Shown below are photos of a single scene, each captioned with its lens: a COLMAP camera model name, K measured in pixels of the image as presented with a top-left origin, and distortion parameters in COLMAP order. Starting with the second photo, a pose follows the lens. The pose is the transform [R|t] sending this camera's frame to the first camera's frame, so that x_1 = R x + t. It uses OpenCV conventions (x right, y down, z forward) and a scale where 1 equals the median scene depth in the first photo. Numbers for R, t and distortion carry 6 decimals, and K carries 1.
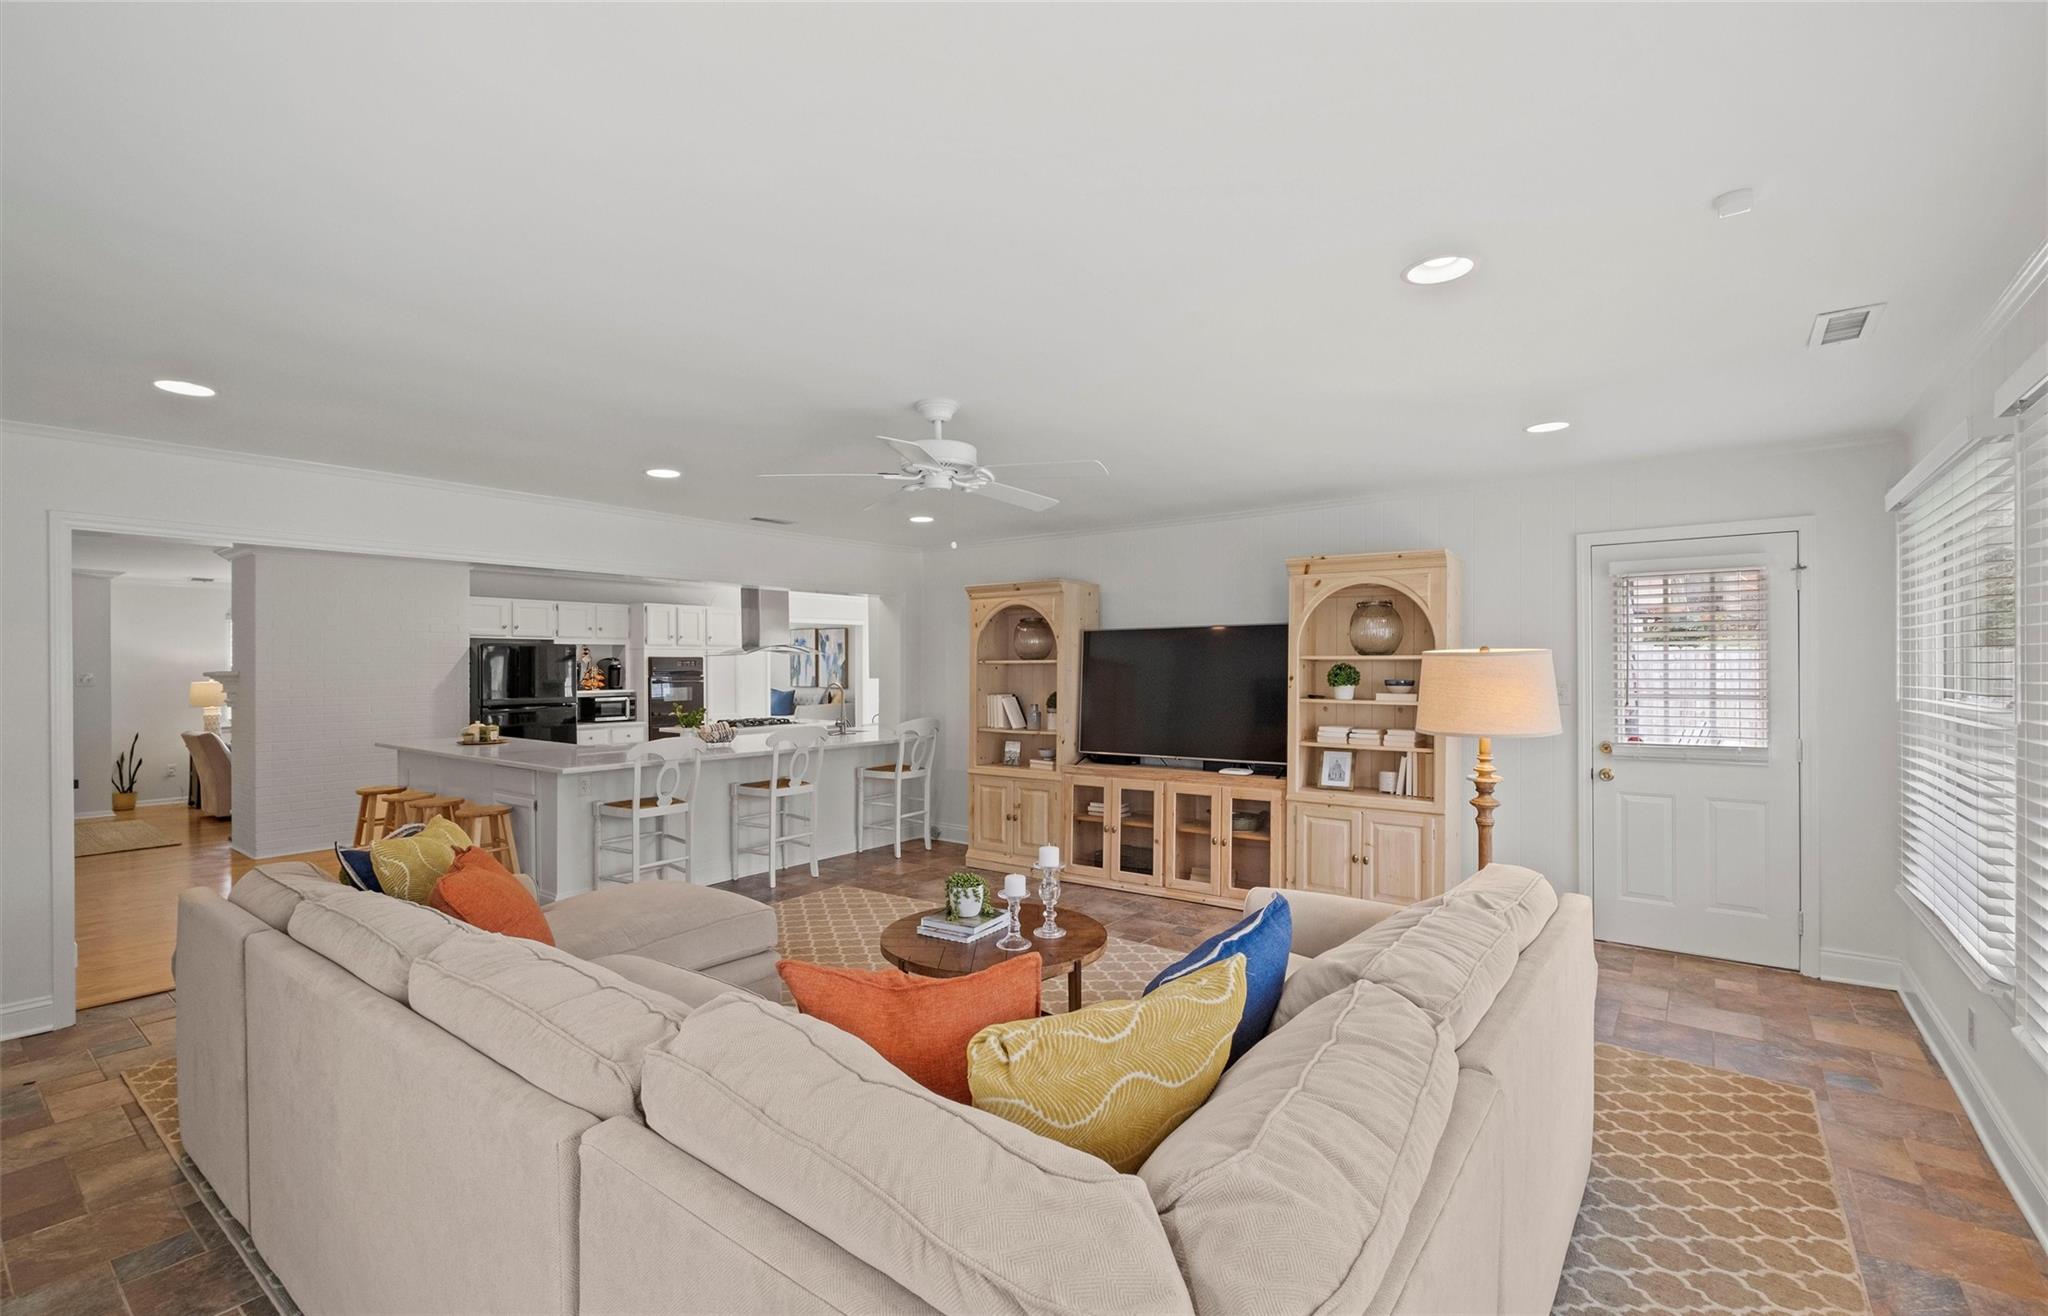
lens RADIAL K [[895.4, 0, 1033.8], [0, 895.4, 666.5], [0, 0, 1]] dist [-0.001020, -0.003681]
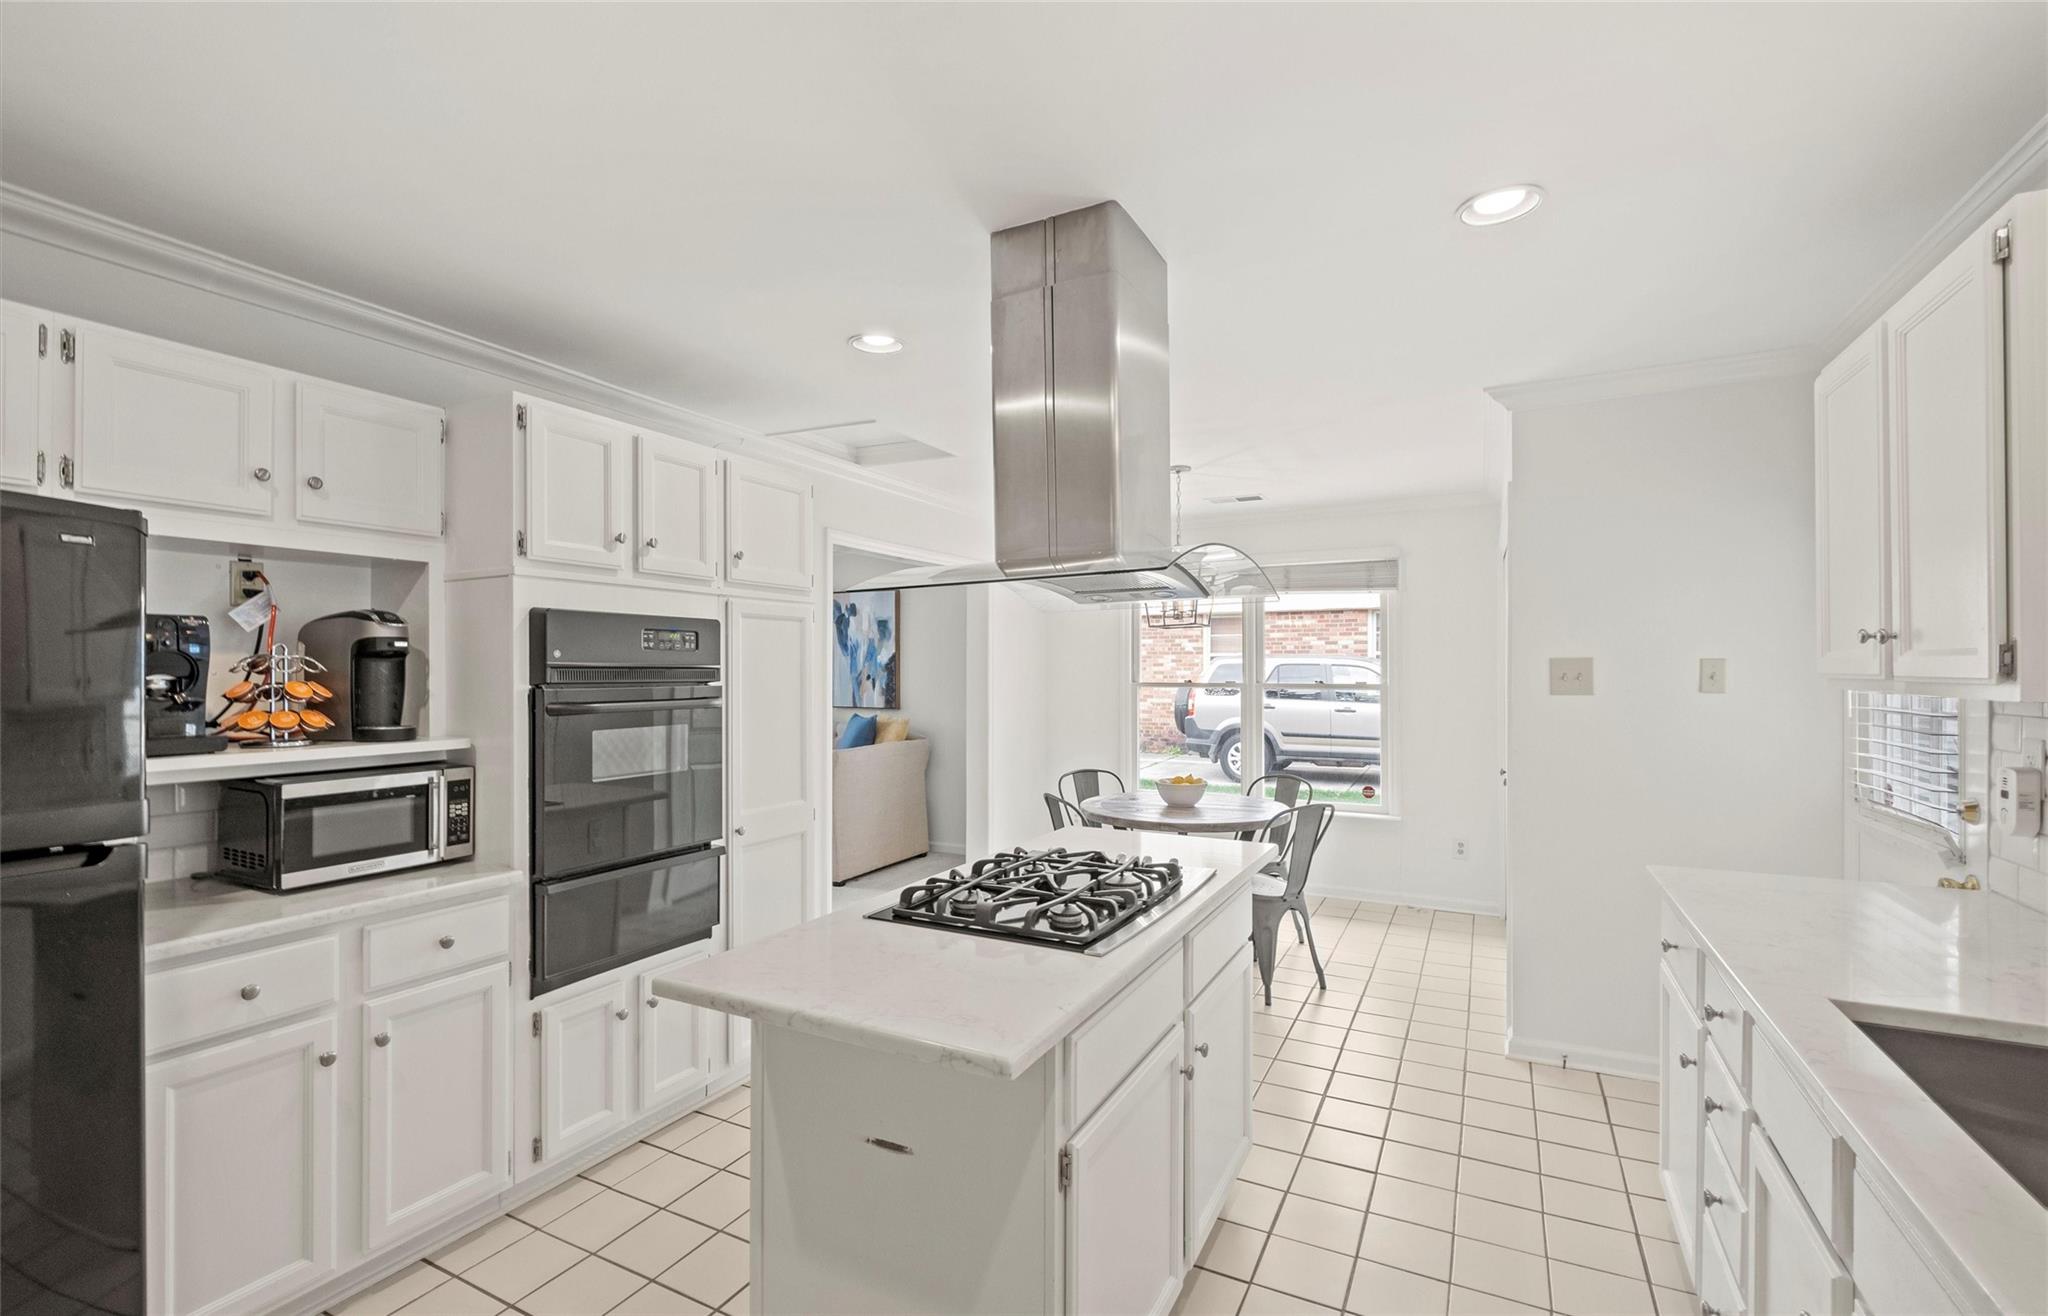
lens RADIAL K [[895.4, 0, 1023.1], [0, 895.4, 666.0], [0, 0, 1]] dist [-0.001020, -0.003681]
pose [[0.984597, 0.005026, 0.174768, -0.512873], [-0.003451, 0.999951, -0.009315, 0.010517], [-0.174806, 0.008568, 0.984566, 1.105154]]
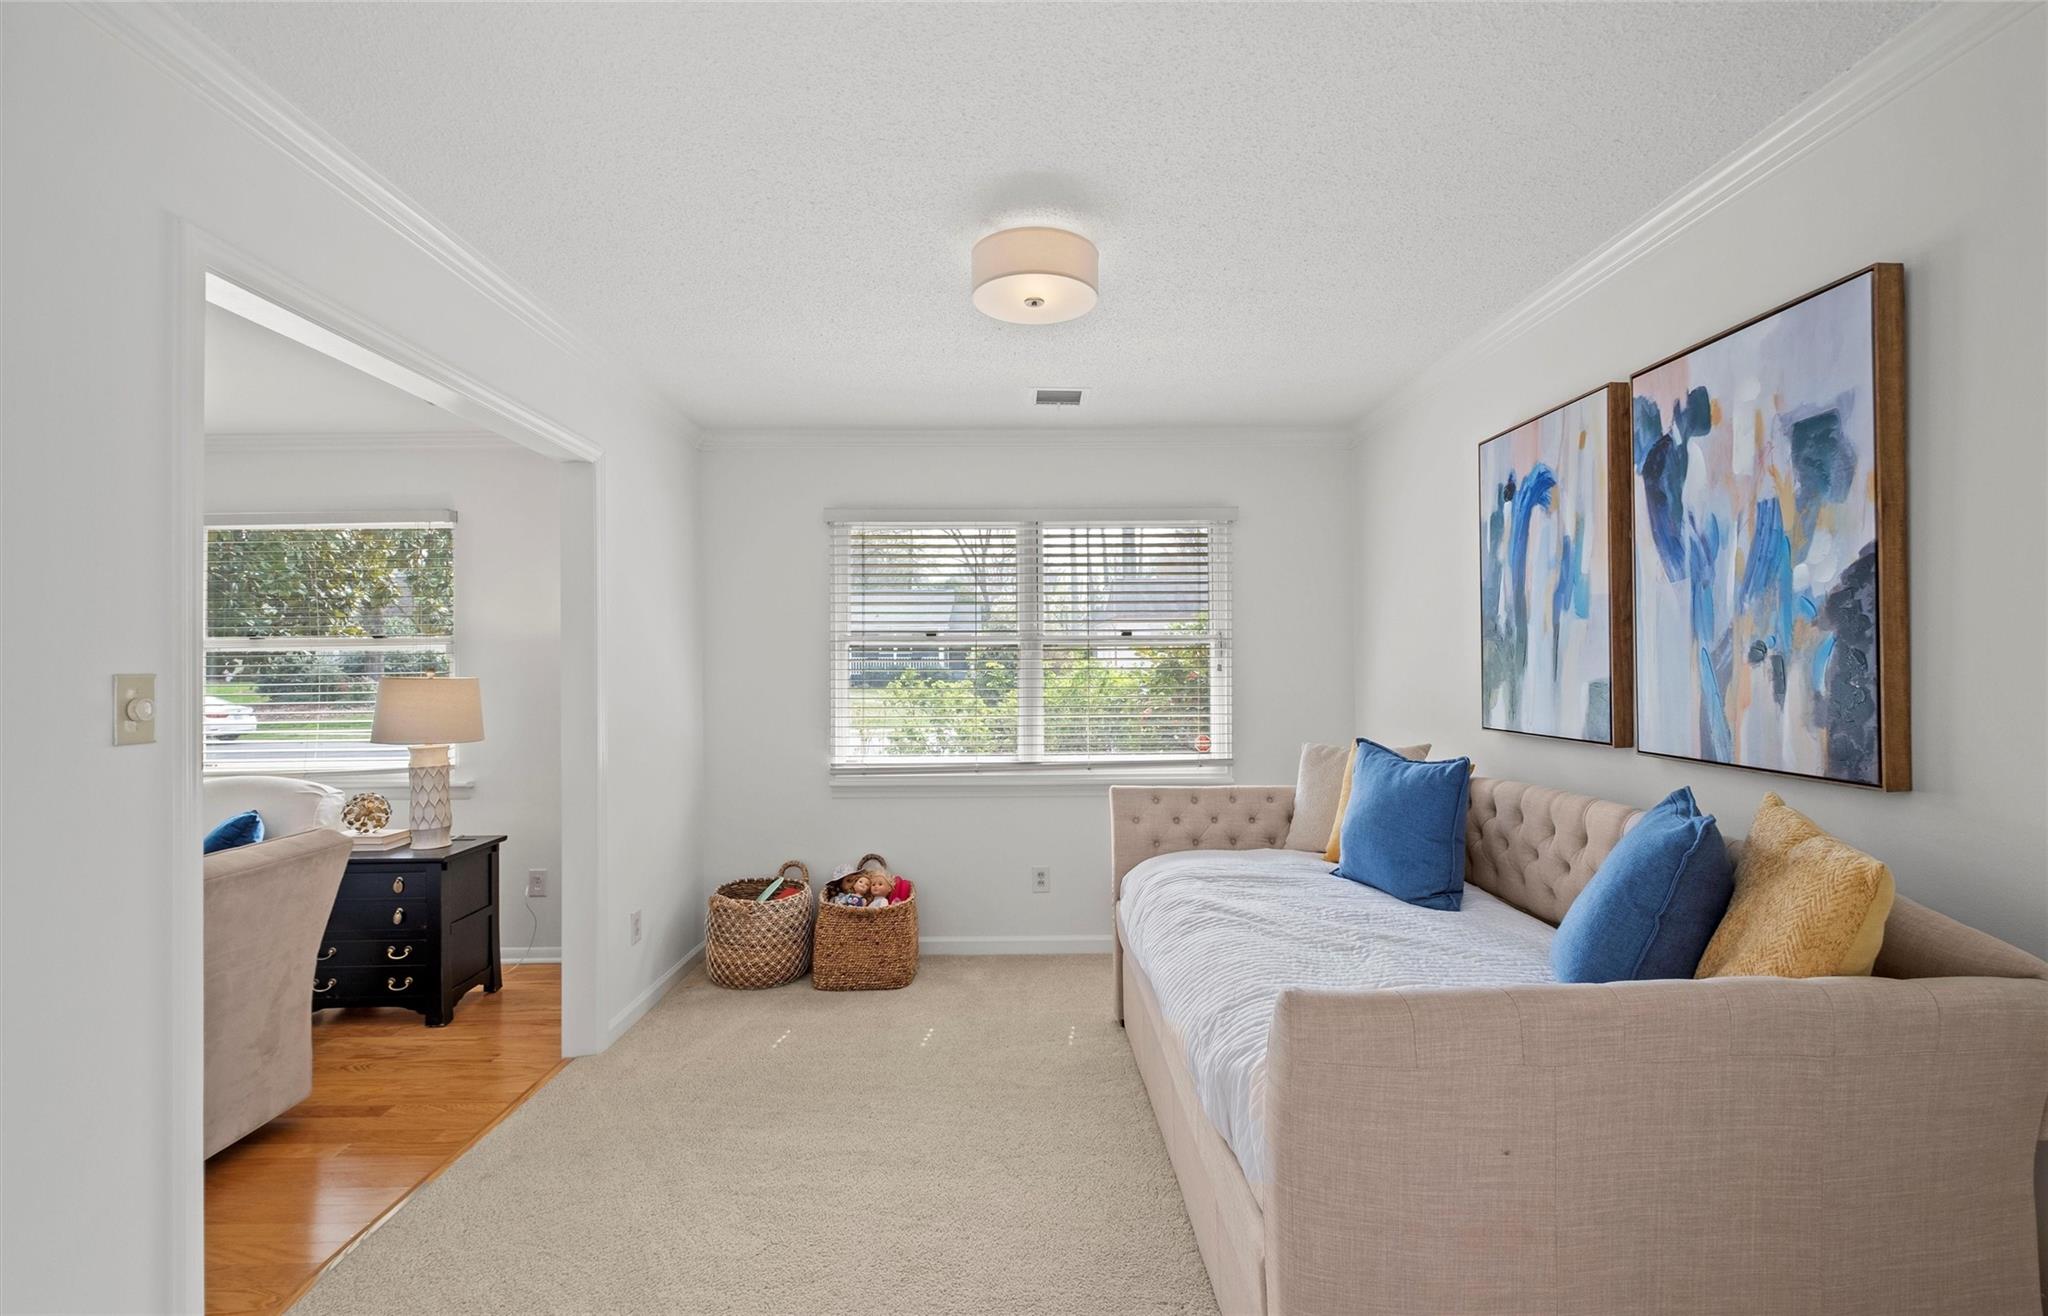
lens RADIAL K [[895.4, 0, 1021.1], [0, 895.4, 658.1], [0, 0, 1]] dist [-0.001020, -0.003681]
pose [[0.612390, -0.003179, -0.790549, -0.422158], [-0.003547, 0.999971, -0.006769, 0.019729], [0.790548, 0.006949, 0.612361, 1.898208]]
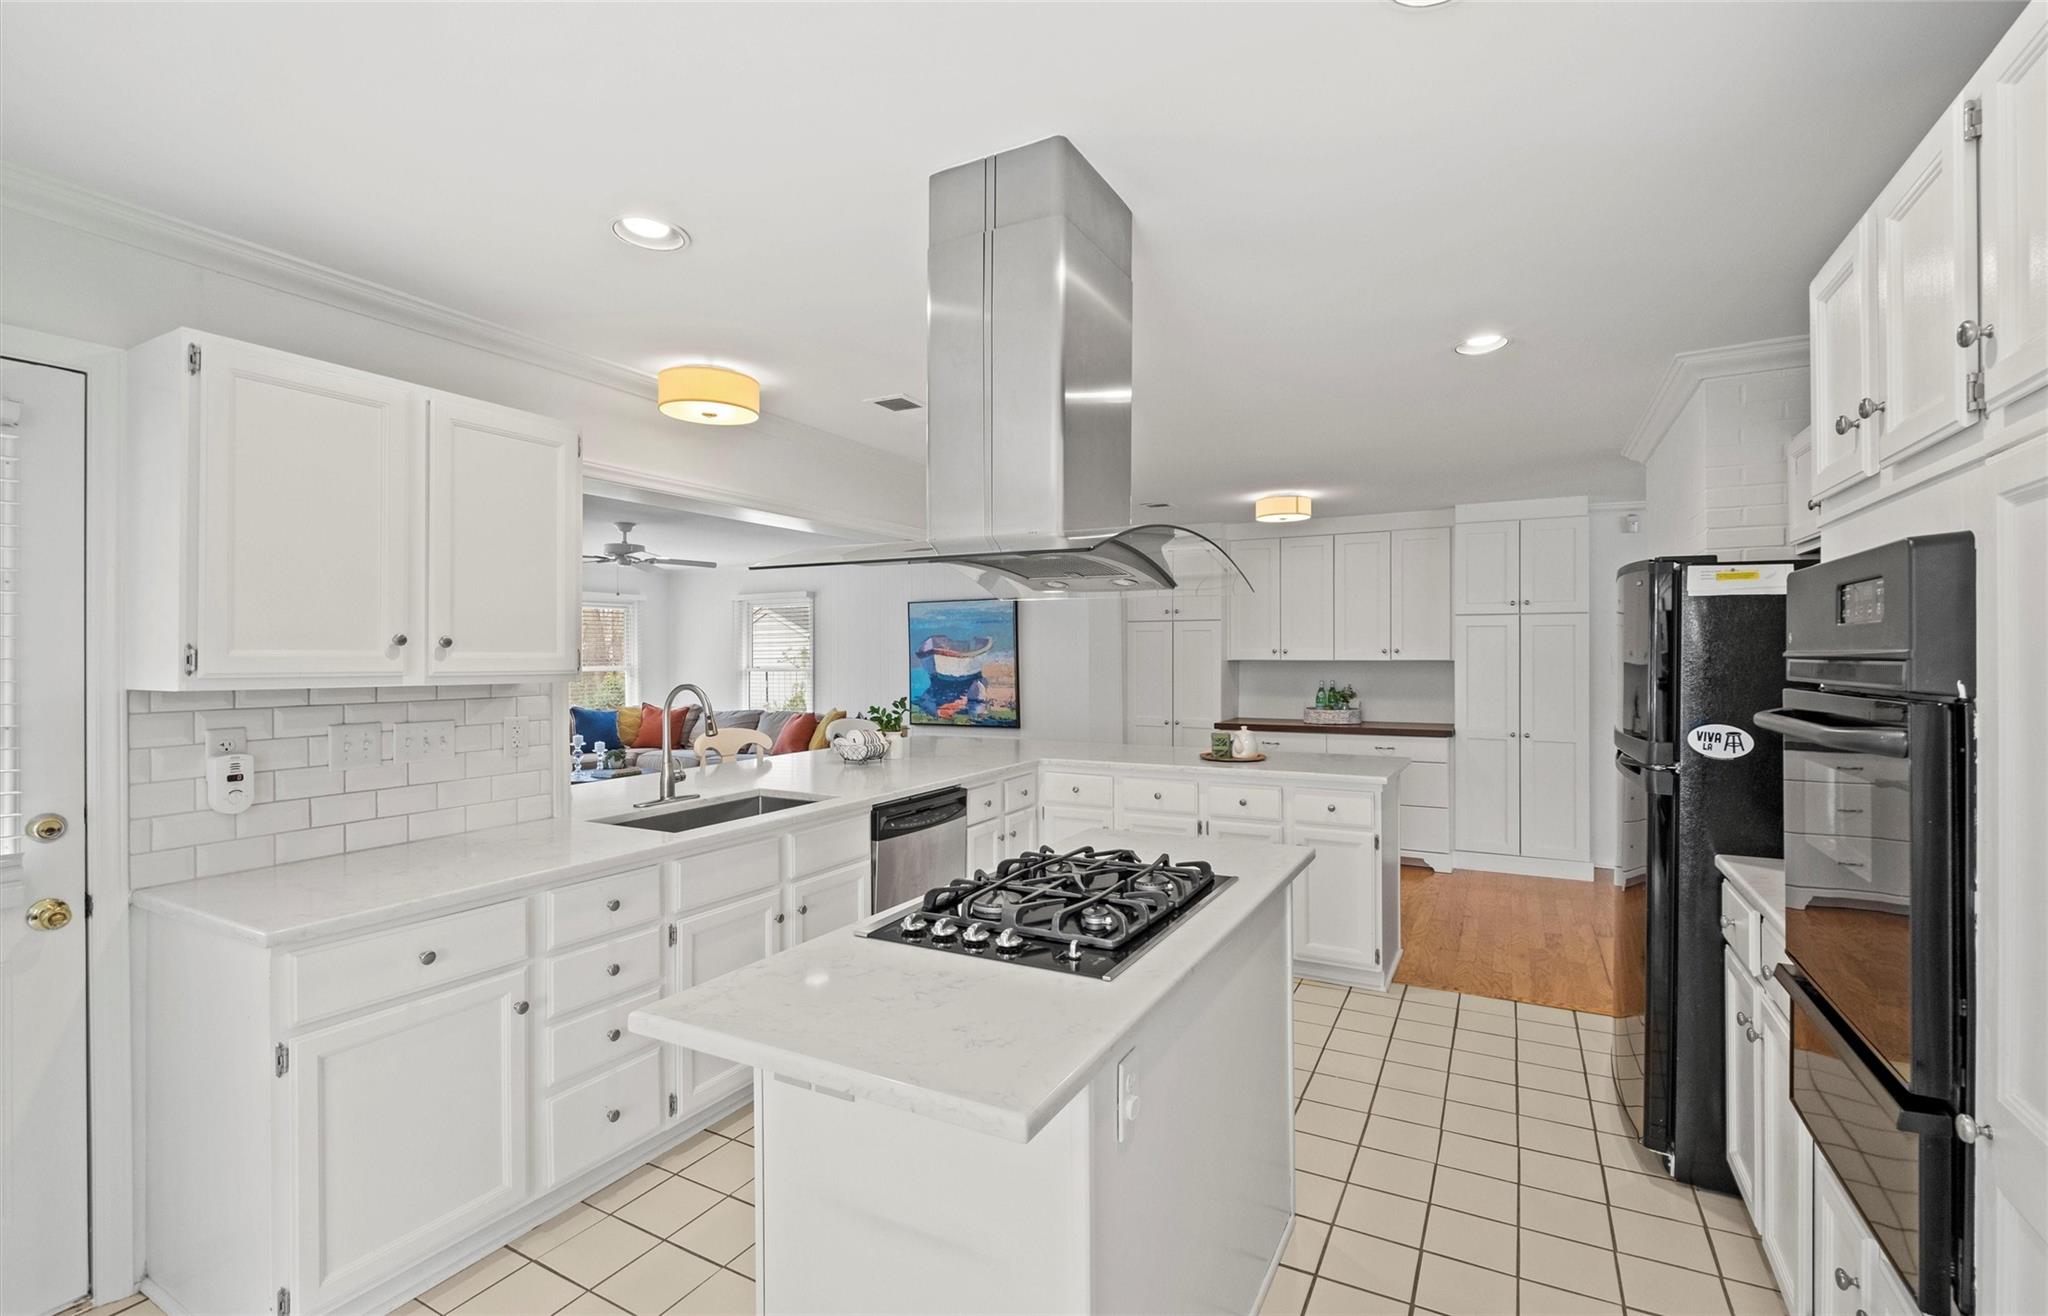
lens RADIAL K [[895.4, 0, 1026.7], [0, 895.4, 650.7], [0, 0, 1]] dist [-0.001020, -0.003681]
pose [[-0.987671, 0.009400, -0.156263, -0.379155], [0.009867, 0.999949, -0.002213, 0.004630], [0.156234, -0.003728, -0.987713, 1.739834]]
